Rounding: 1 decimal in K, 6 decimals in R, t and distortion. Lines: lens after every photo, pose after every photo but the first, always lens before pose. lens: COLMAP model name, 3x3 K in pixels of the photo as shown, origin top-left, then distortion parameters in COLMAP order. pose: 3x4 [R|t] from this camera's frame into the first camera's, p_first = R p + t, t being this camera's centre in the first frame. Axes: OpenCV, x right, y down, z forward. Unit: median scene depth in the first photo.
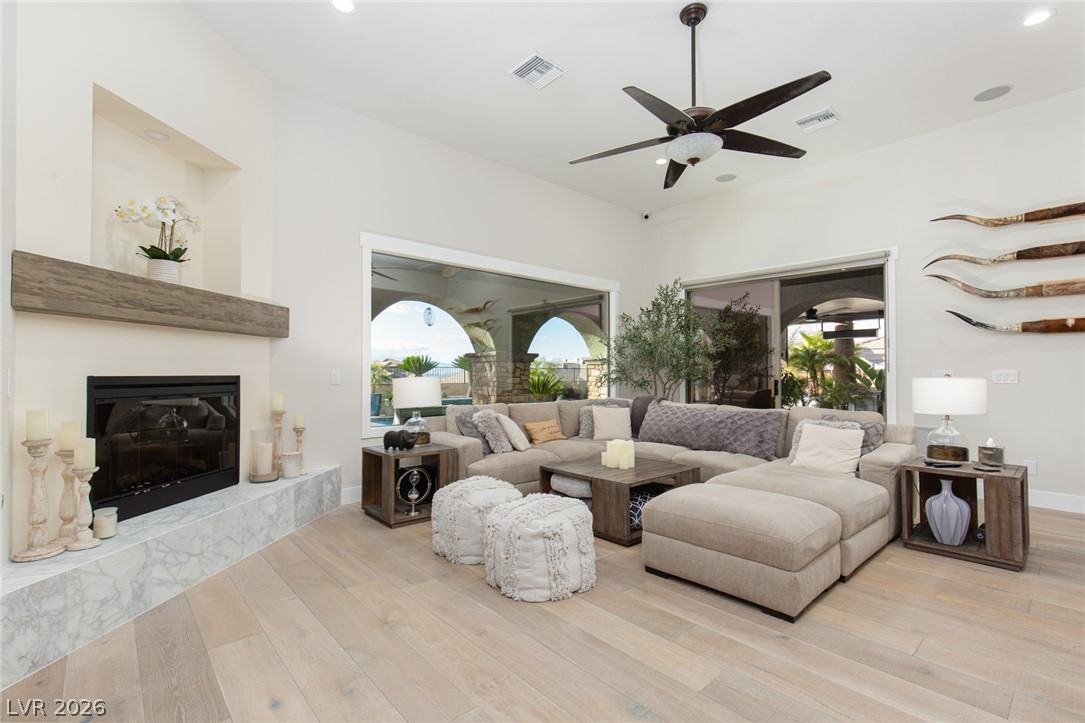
lens RADIAL K [[492.2, 0, 534.5], [0, 492.2, 365.3], [0, 0, 1]] dist [0.022489, -0.000553]
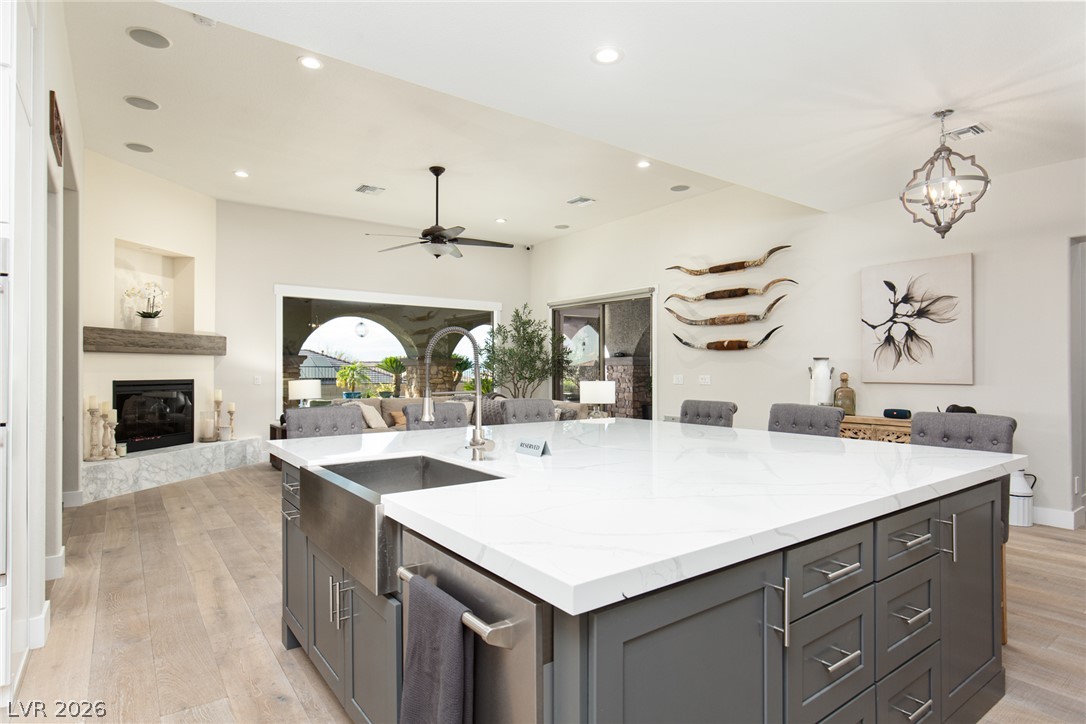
lens RADIAL K [[583.1, 0, 533.7], [0, 583.1, 366.5], [0, 0, 1]] dist [0.022364, 0.000588]
pose [[0.994771, -0.001191, -0.102120, 0.819127], [0.002073, 0.999961, 0.008534, -0.040299], [0.102106, -0.008702, 0.994735, -0.940059]]
